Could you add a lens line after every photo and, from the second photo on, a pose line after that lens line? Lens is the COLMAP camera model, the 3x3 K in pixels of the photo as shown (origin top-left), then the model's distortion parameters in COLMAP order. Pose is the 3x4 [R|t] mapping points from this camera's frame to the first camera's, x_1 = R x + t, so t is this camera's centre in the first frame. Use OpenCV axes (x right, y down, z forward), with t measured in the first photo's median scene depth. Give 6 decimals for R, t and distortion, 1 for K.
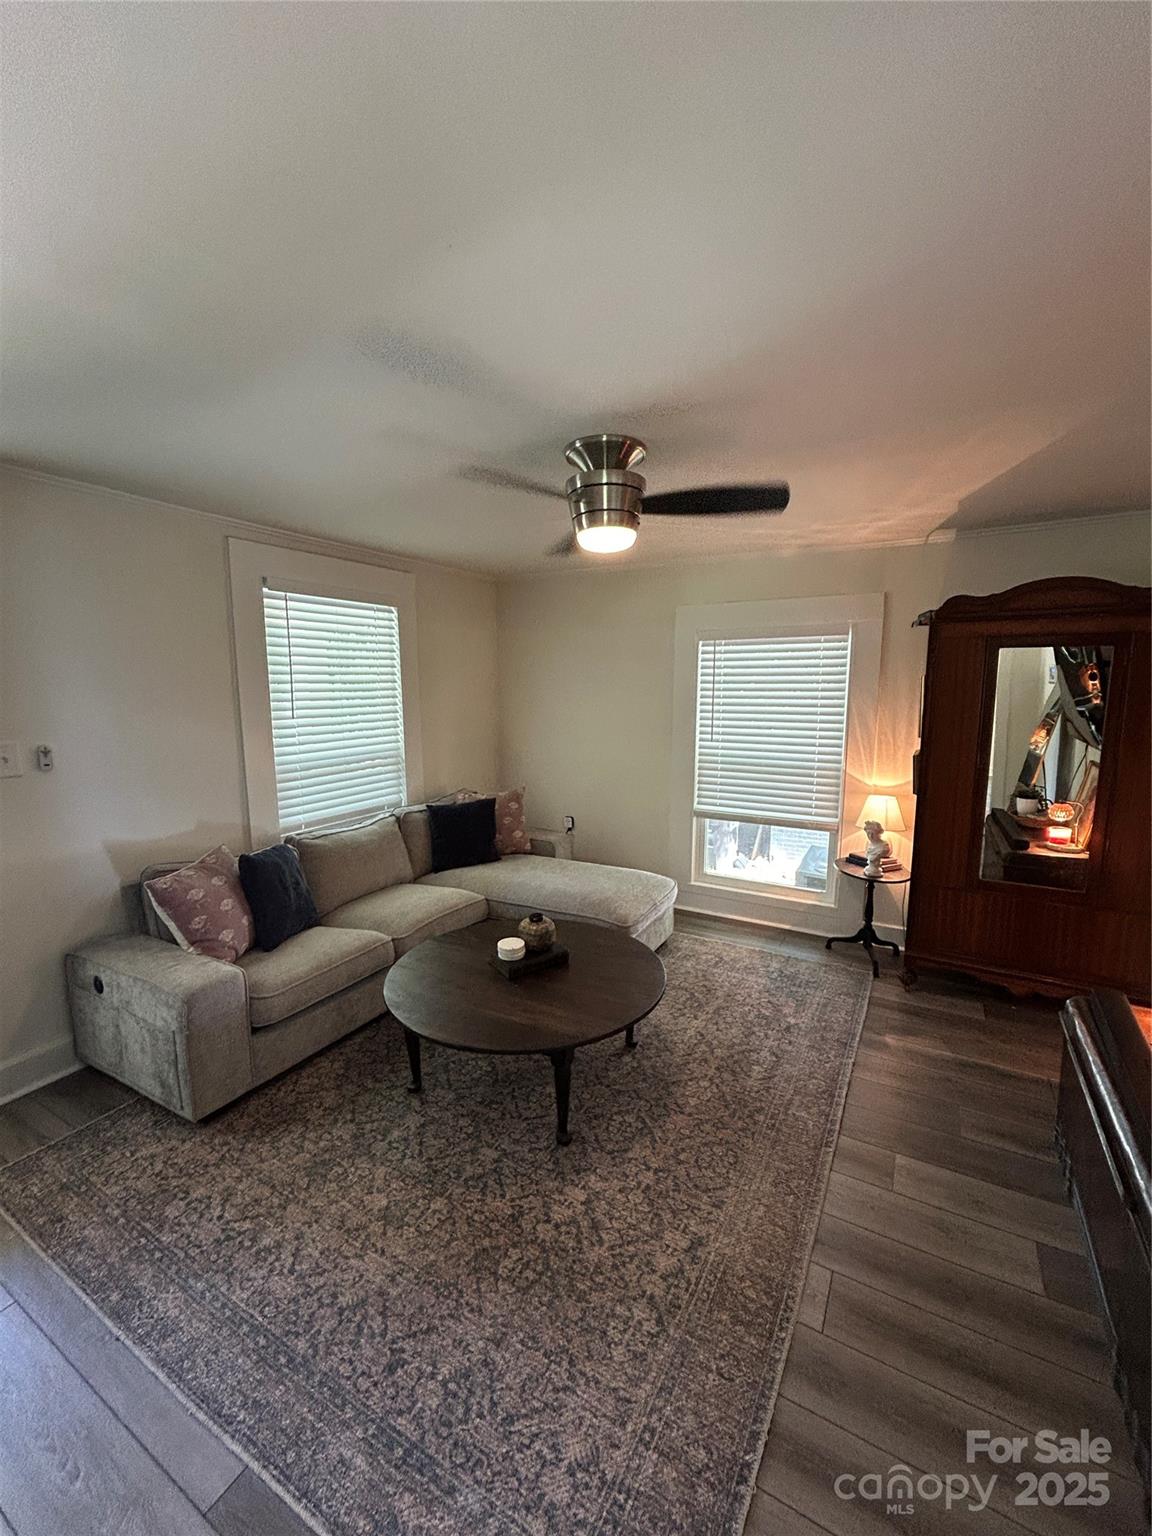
lens RADIAL K [[618.5, 0, 579.6], [0, 618.5, 766.3], [0, 0, 1]] dist [0.001158, -0.004752]
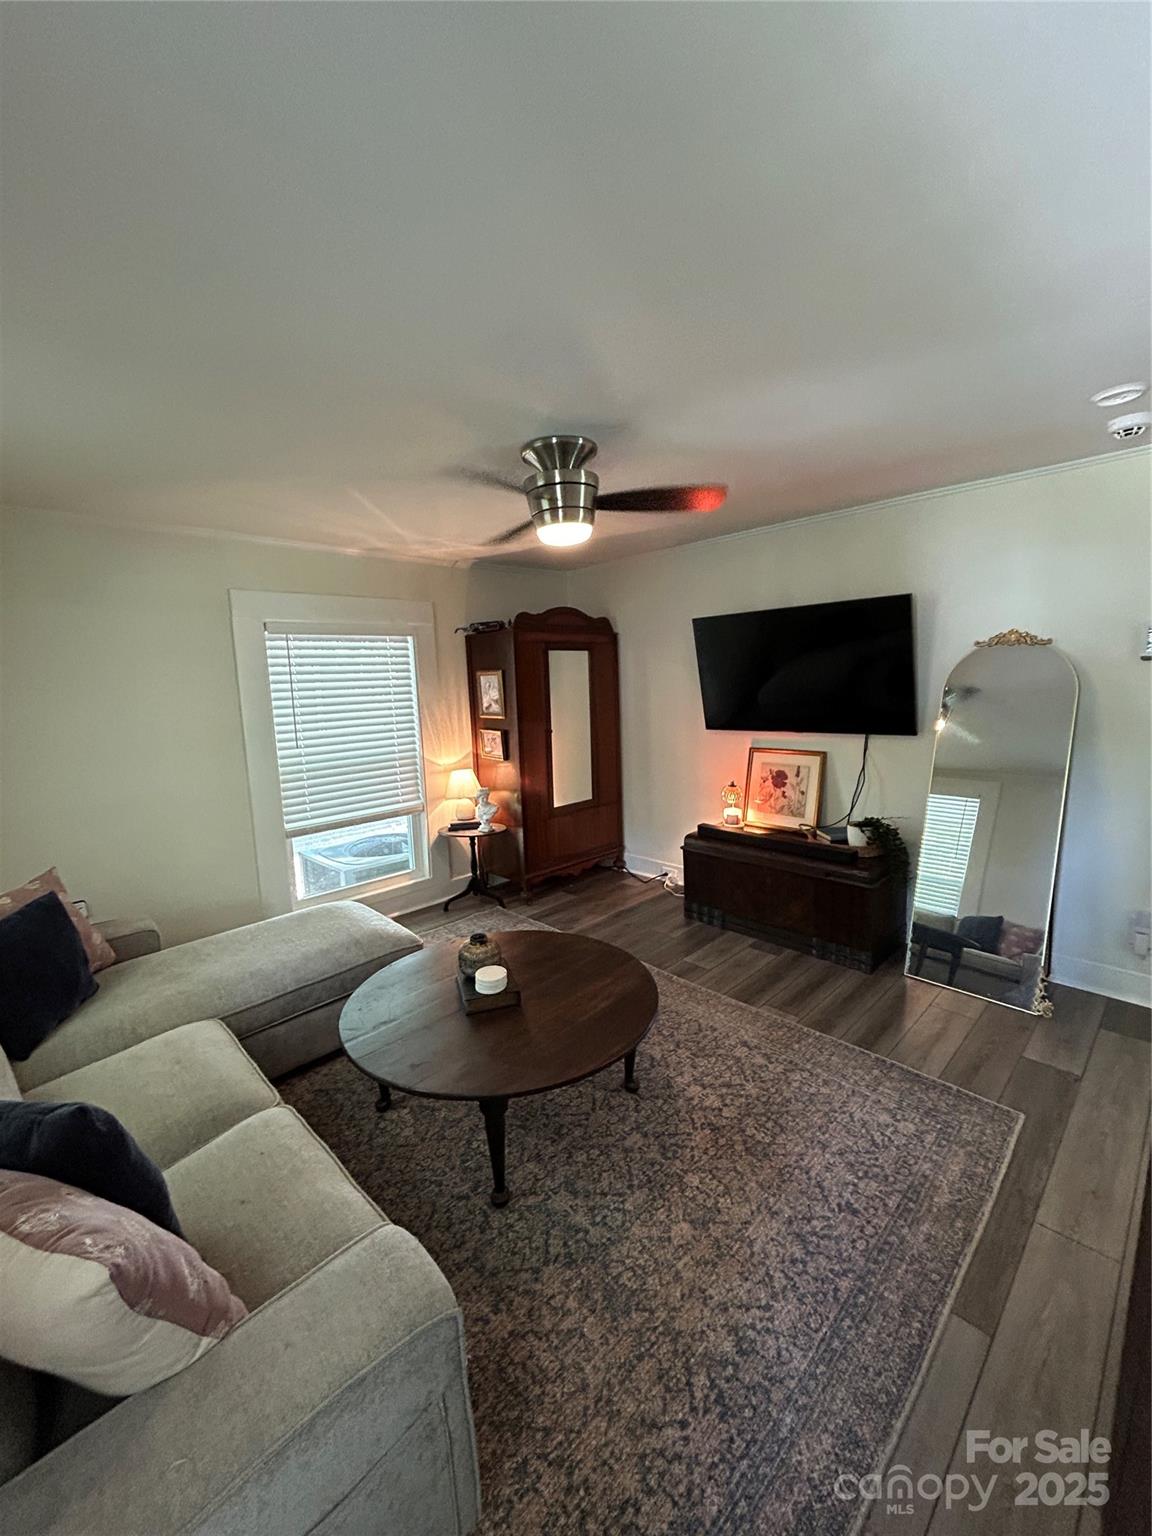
lens RADIAL K [[618.5, 0, 579.6], [0, 618.5, 766.3], [0, 0, 1]] dist [0.001158, -0.004752]
pose [[0.274311, -0.144189, 0.950770, -1.266830], [0.163470, 0.981297, 0.101655, -0.094860], [-0.947645, 0.127537, 0.292751, 0.881867]]
